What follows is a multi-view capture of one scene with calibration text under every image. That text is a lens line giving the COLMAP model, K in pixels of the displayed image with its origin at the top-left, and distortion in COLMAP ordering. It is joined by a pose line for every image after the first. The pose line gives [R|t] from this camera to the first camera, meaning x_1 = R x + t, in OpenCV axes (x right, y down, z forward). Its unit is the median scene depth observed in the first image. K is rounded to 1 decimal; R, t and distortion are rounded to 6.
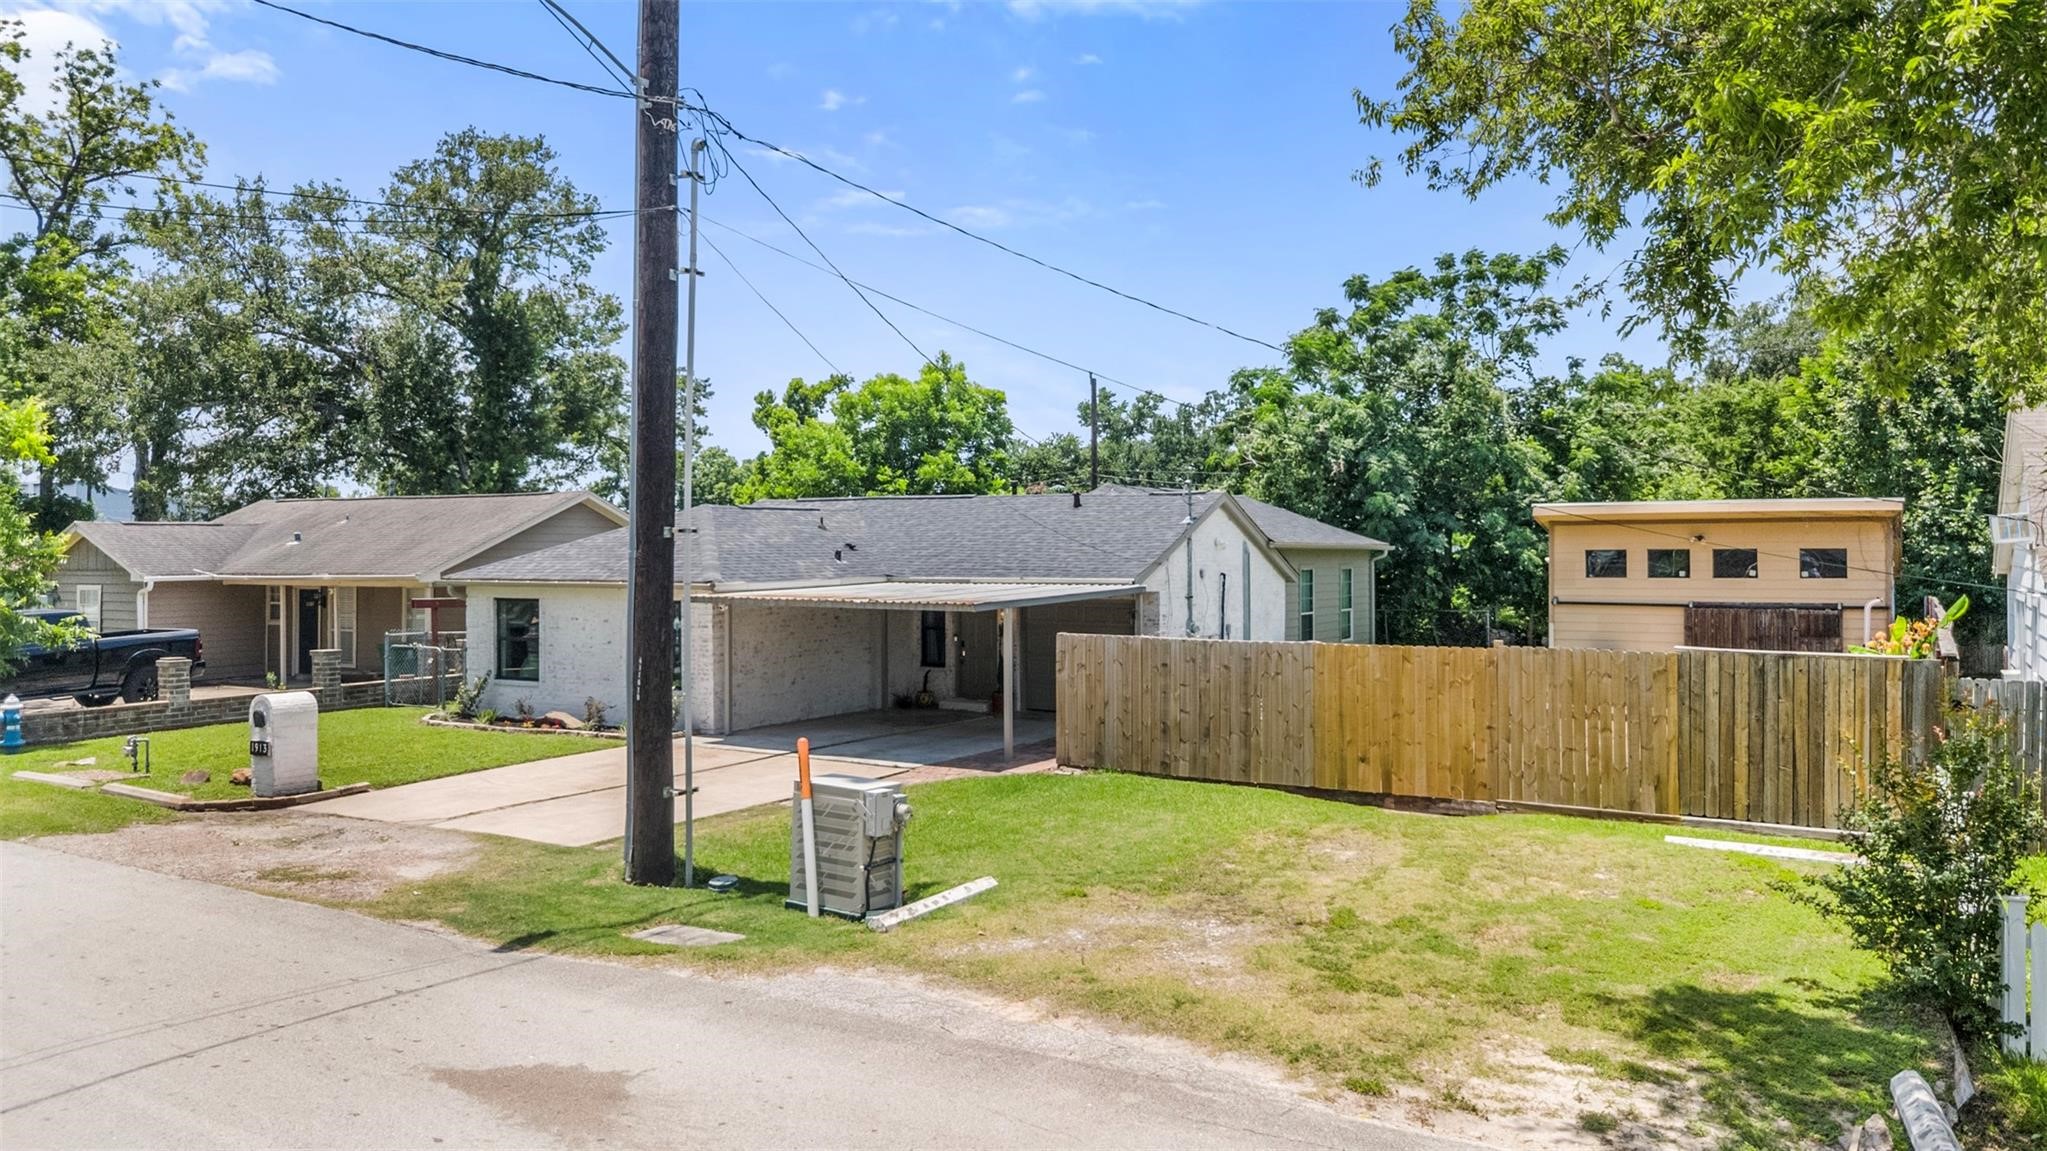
lens RADIAL K [[1443.5, 0, 1022.7], [0, 1443.5, 561.6], [0, 0, 1]] dist [0.016000, -0.029711]
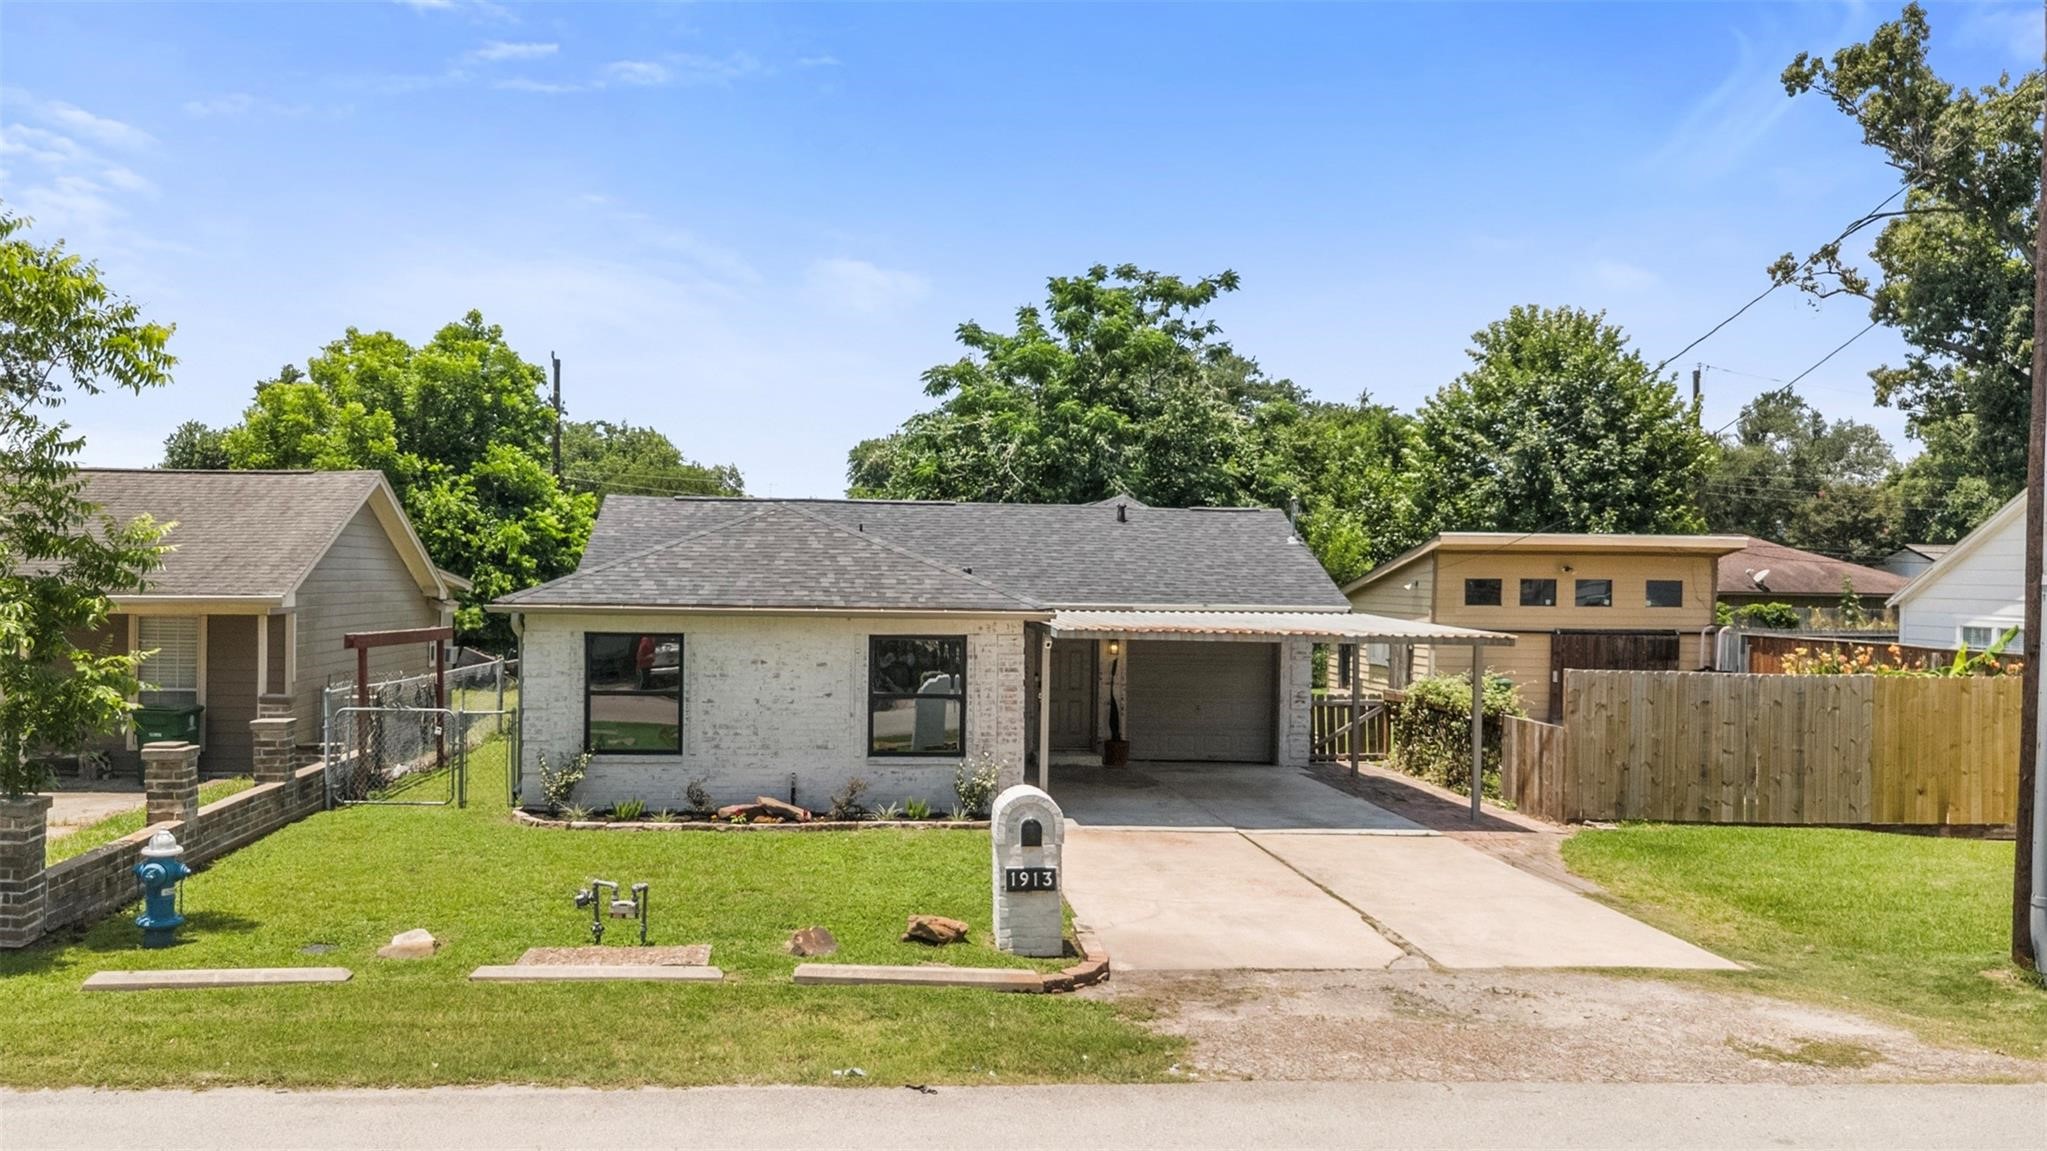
lens RADIAL K [[1583.5, 0, 884.8], [0, 1583.5, 601.7], [0, 0, 1]] dist [0.007140, 0.000501]
pose [[0.839965, 0.004008, 0.542625, -0.878567], [-0.010798, 0.999898, 0.009328, 0.003747], [-0.542533, -0.013694, 0.839923, 0.433521]]
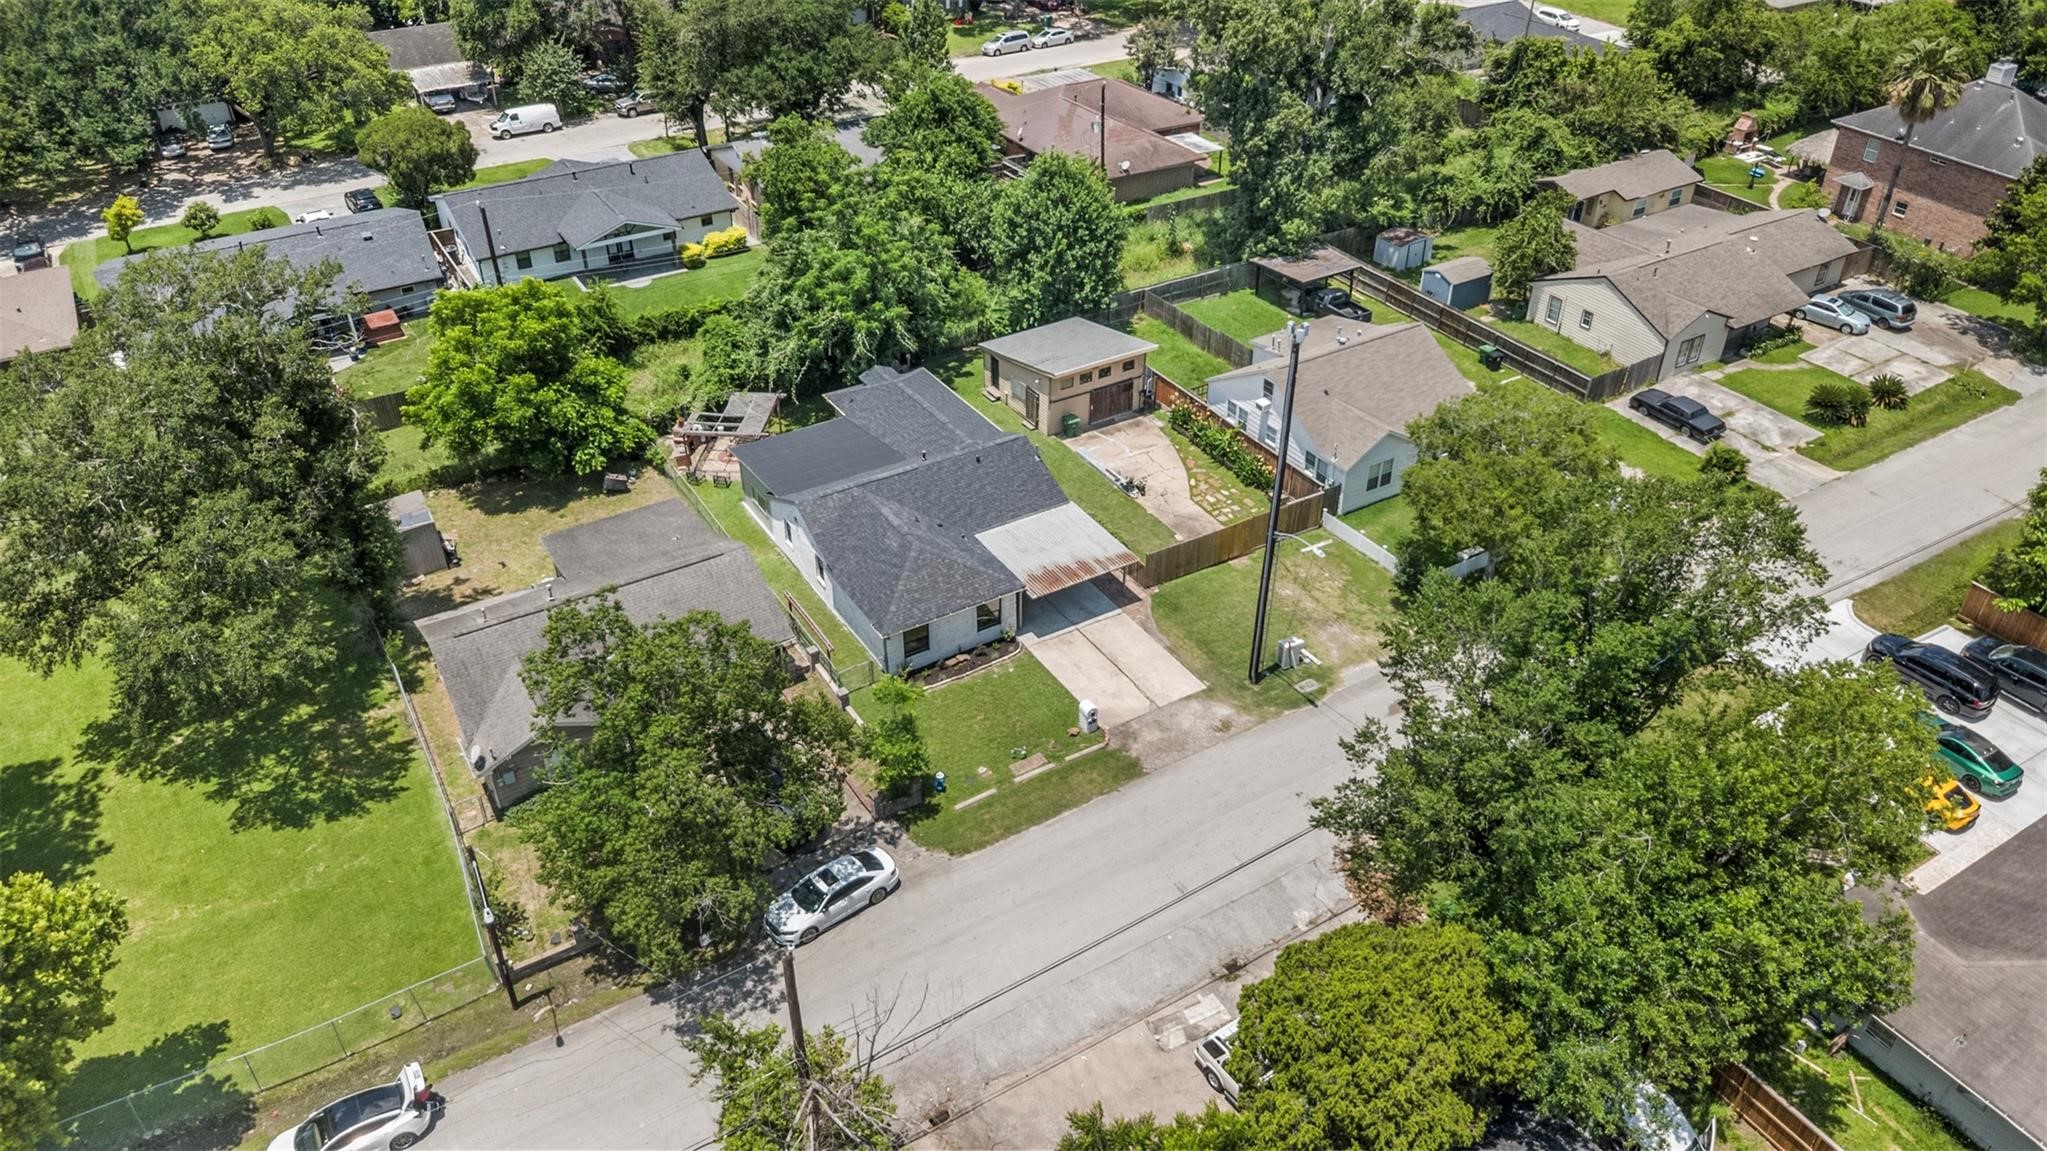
lens RADIAL K [[1443.5, 0, 1030.4], [0, 1443.5, 582.9], [0, 0, 1]] dist [0.016000, -0.029711]
pose [[0.464096, -0.505802, 0.727173, -2.526337], [0.007898, 0.823266, 0.567601, -1.766697], [-0.885750, -0.257678, 0.386069, -0.014501]]
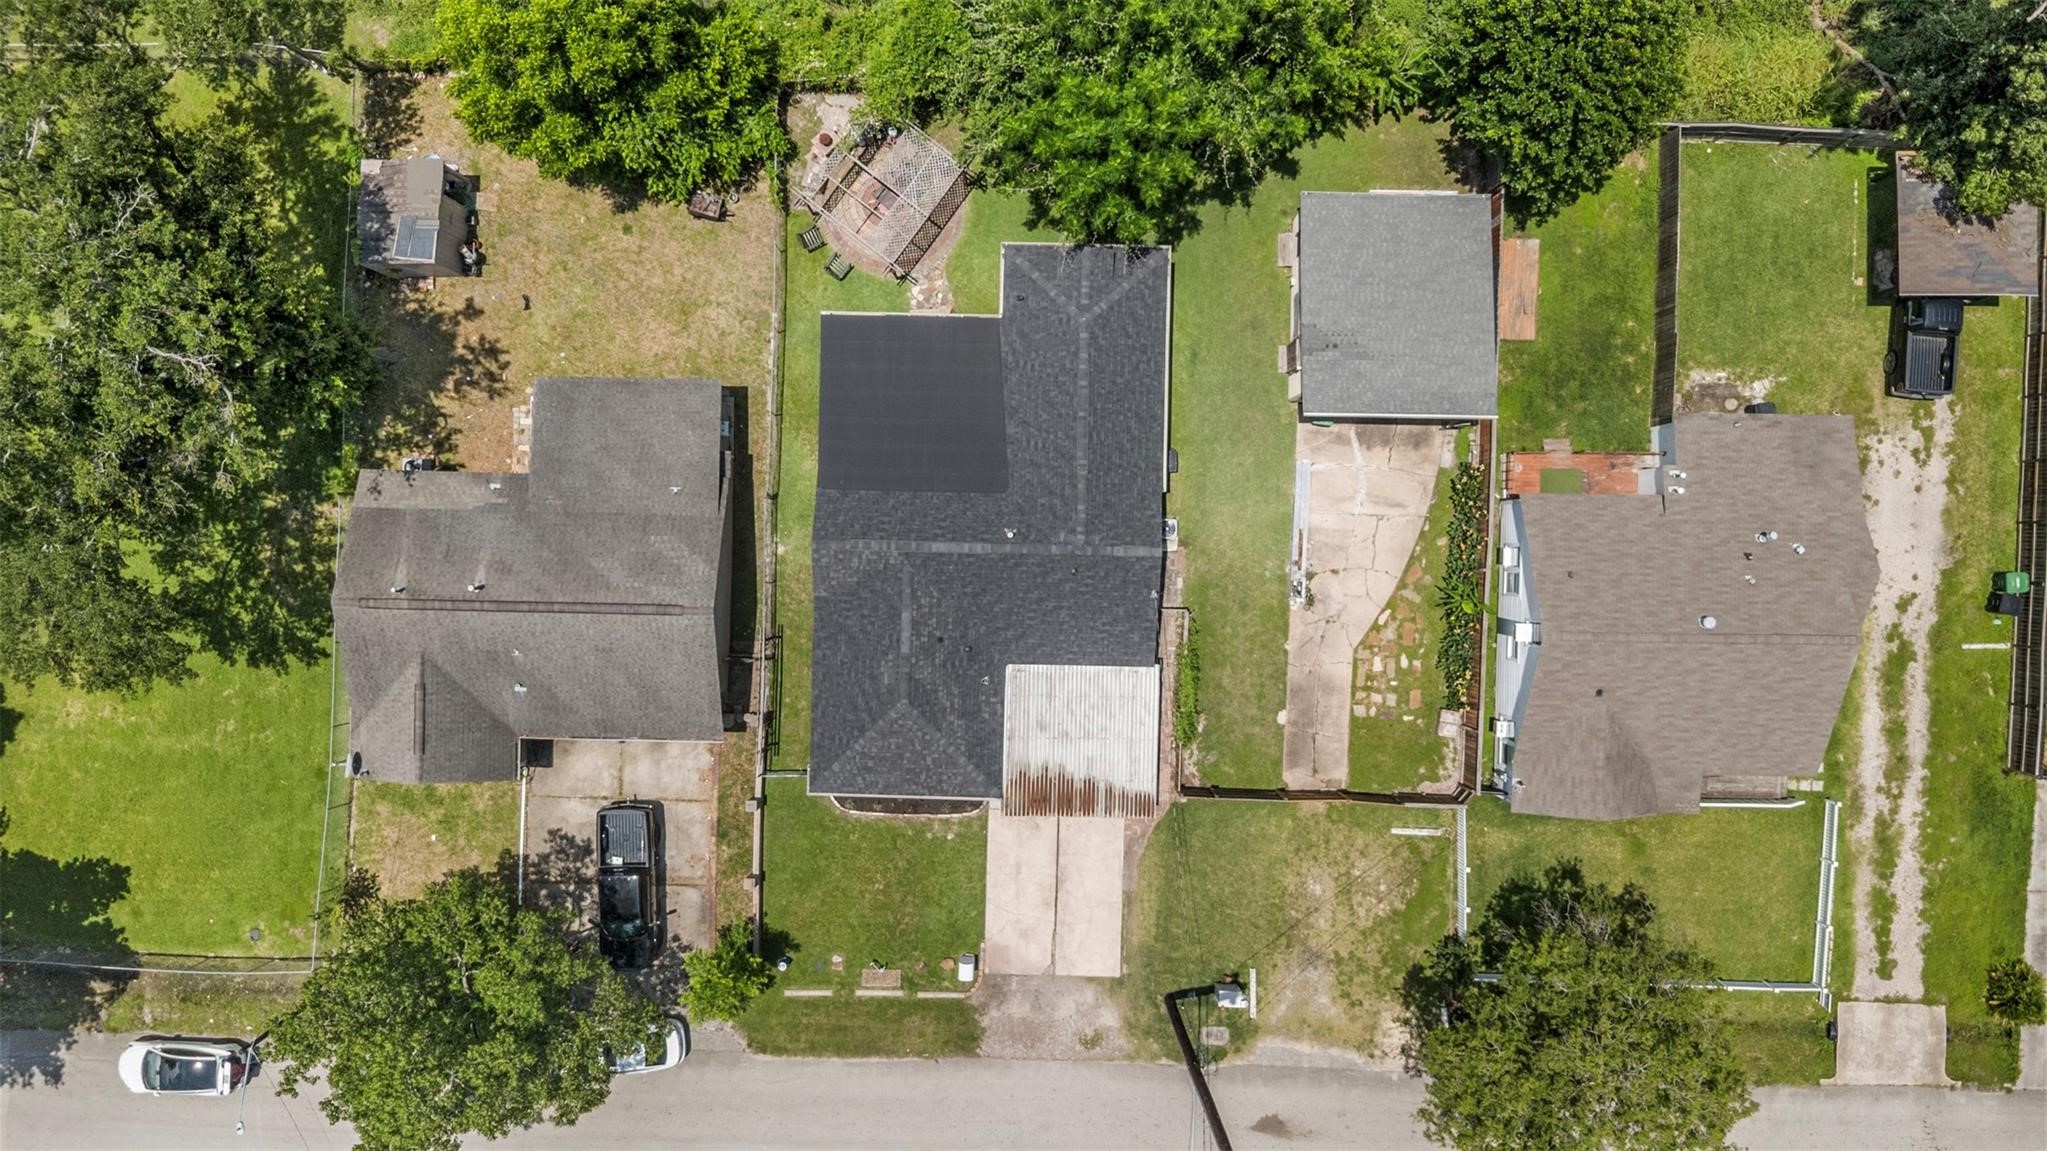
lens RADIAL K [[1443.5, 0, 1018.0], [0, 1443.5, 582.7], [0, 0, 1]] dist [0.016000, -0.029711]
pose [[0.870148, -0.492718, -0.008527, -0.018211], [0.006664, -0.005536, 0.999962, -2.574527], [-0.492746, -0.870172, -0.001534, 1.525454]]
